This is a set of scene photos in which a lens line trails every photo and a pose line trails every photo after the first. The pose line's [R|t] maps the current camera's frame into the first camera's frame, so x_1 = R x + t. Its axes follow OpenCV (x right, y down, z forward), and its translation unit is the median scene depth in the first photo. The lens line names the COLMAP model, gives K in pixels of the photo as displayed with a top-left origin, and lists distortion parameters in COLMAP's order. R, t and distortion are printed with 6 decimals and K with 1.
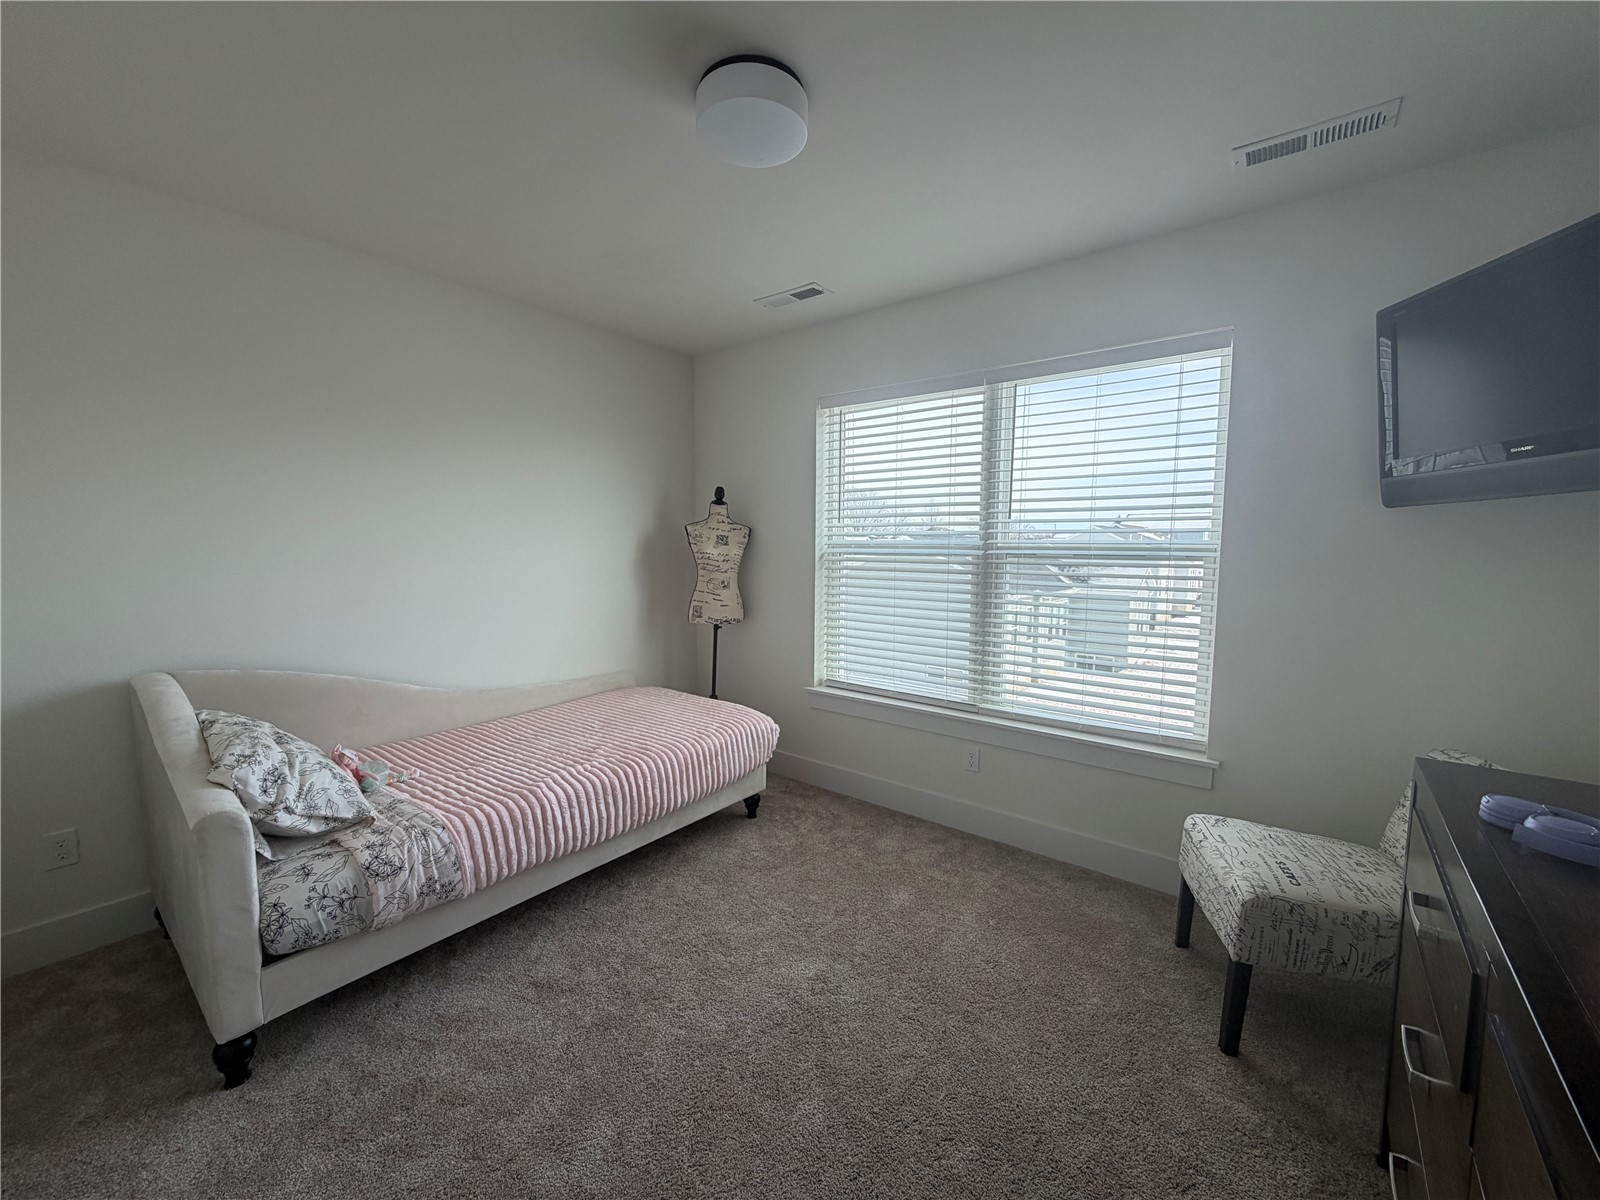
lens RADIAL K [[637.3, 0, 795.3], [0, 637.3, 600.7], [0, 0, 1]] dist [0.000411, 0.000215]
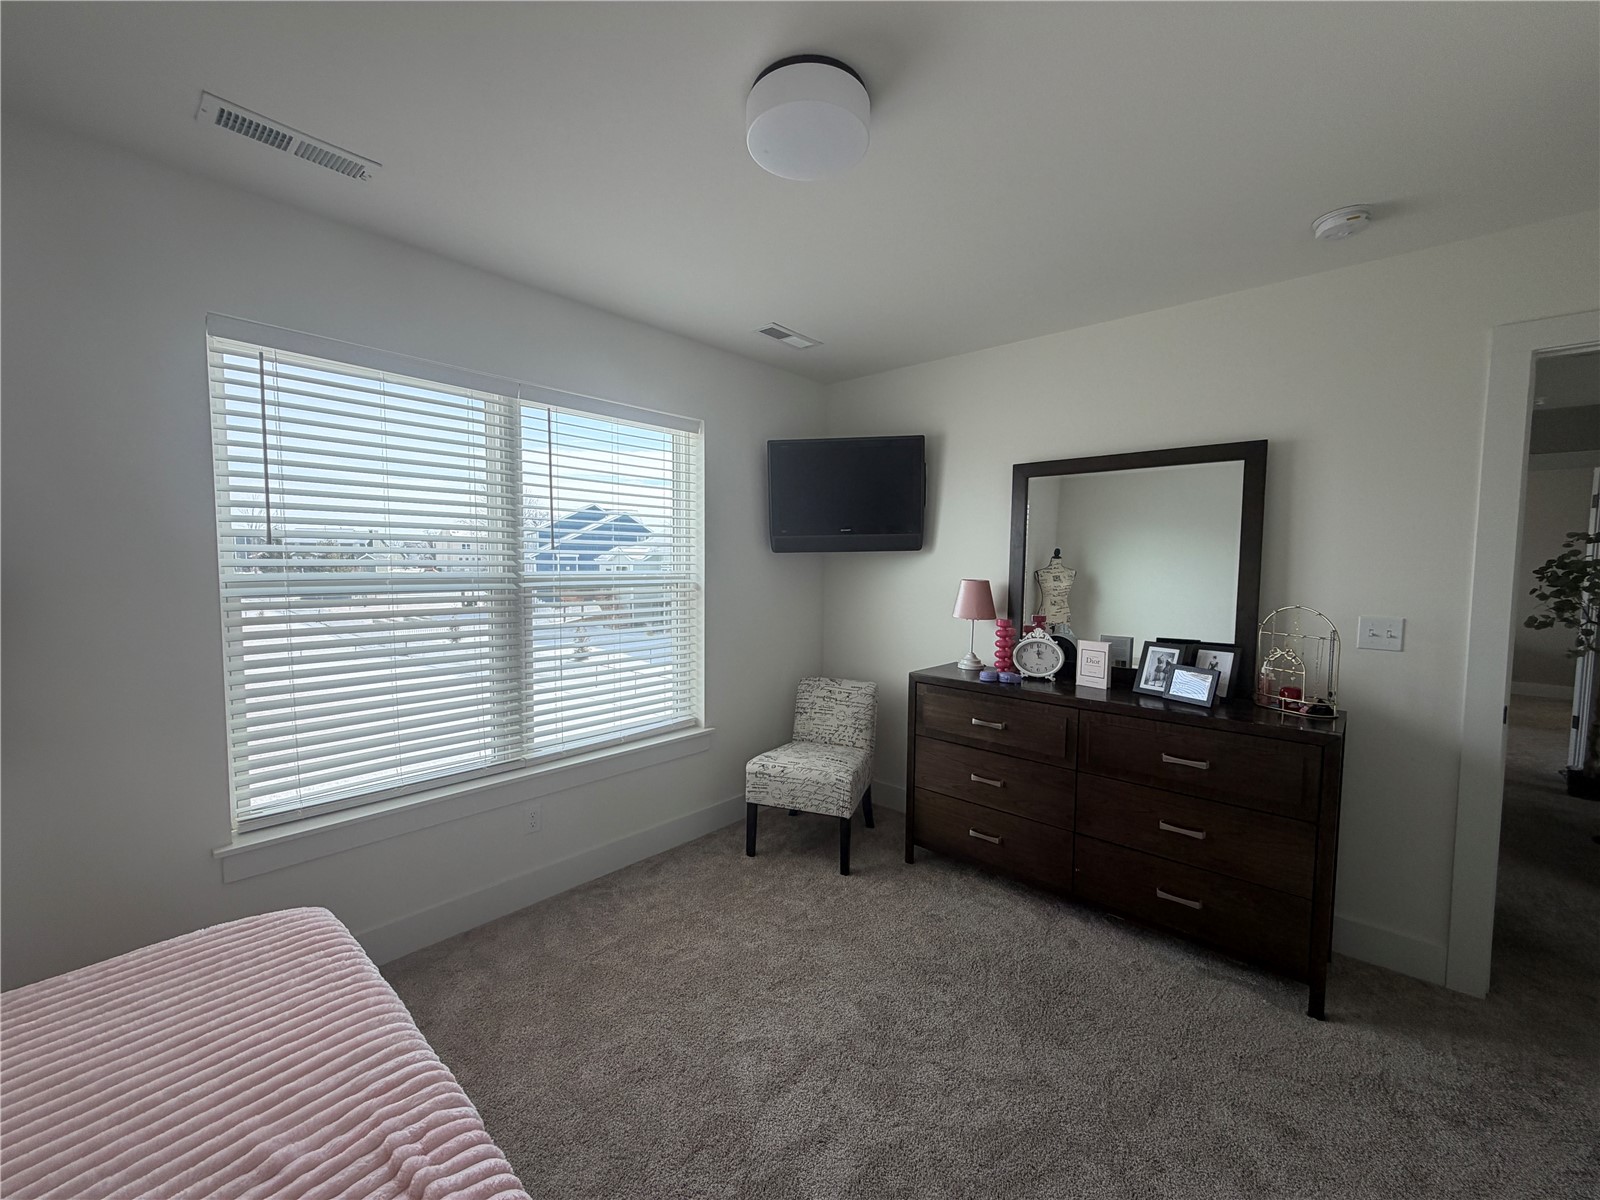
lens RADIAL K [[641.1, 0, 764.7], [0, 641.1, 606.2], [0, 0, 1]] dist [-0.000536, -0.000015]
pose [[0.072605, -0.069569, 0.994931, -0.596905], [0.086967, 0.994206, 0.063172, -0.077989], [-0.993562, 0.081940, 0.078235, 0.621806]]
